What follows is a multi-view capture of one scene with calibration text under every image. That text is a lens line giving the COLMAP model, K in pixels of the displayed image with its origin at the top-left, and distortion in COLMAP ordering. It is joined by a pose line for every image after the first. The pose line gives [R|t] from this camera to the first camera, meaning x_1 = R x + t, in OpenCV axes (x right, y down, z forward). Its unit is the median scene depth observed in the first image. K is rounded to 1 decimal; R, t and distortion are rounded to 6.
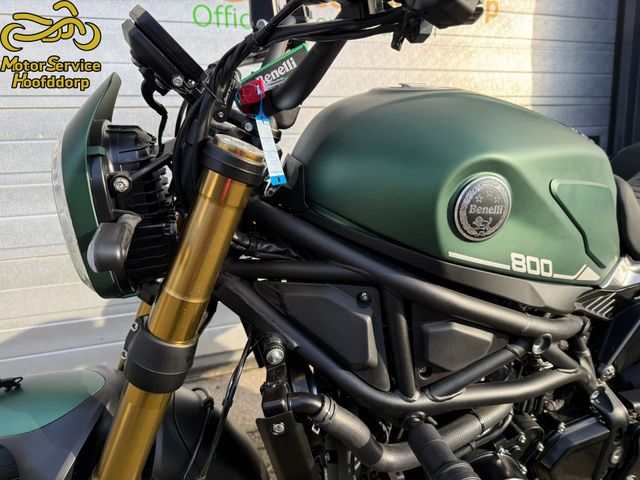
lens RADIAL K [[445.7, 0, 320.0], [0, 445.7, 240.0], [0, 0, 1]] dist [0.037390, -0.039053]
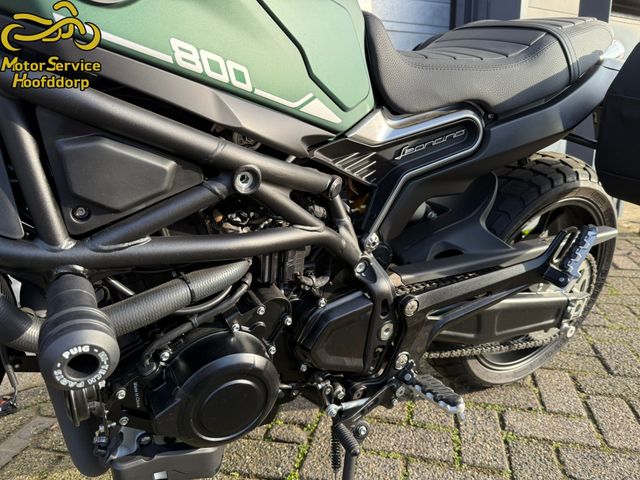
lens RADIAL K [[443.3, 0, 306.4], [0, 443.3, 239.2], [0, 0, 1]] dist [0.092641, -0.168673]
pose [[0.978465, -0.051756, 0.199819, 0.356996], [0.036951, 0.996336, 0.077126, 0.232559], [-0.203079, -0.068081, 0.976793, 0.149359]]
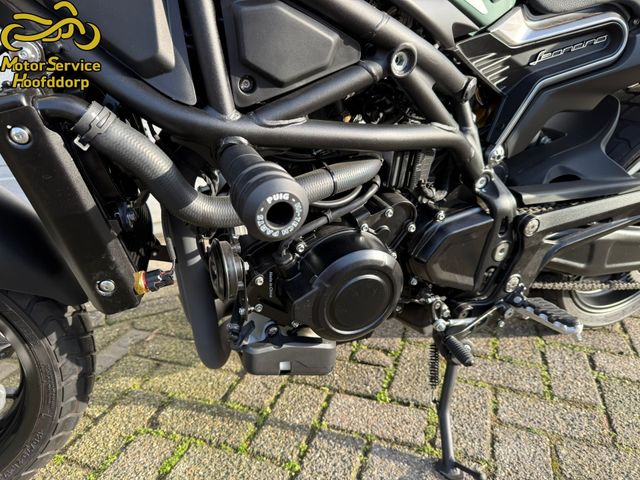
lens RADIAL K [[447.8, 0, 311.6], [0, 447.8, 242.5], [0, 0, 1]] dist [0.067084, -0.109055]
pose [[0.993786, -0.025360, 0.108377, 0.201045], [0.006237, 0.984856, 0.173264, 0.334746], [-0.111130, -0.171512, 0.978894, 0.165115]]
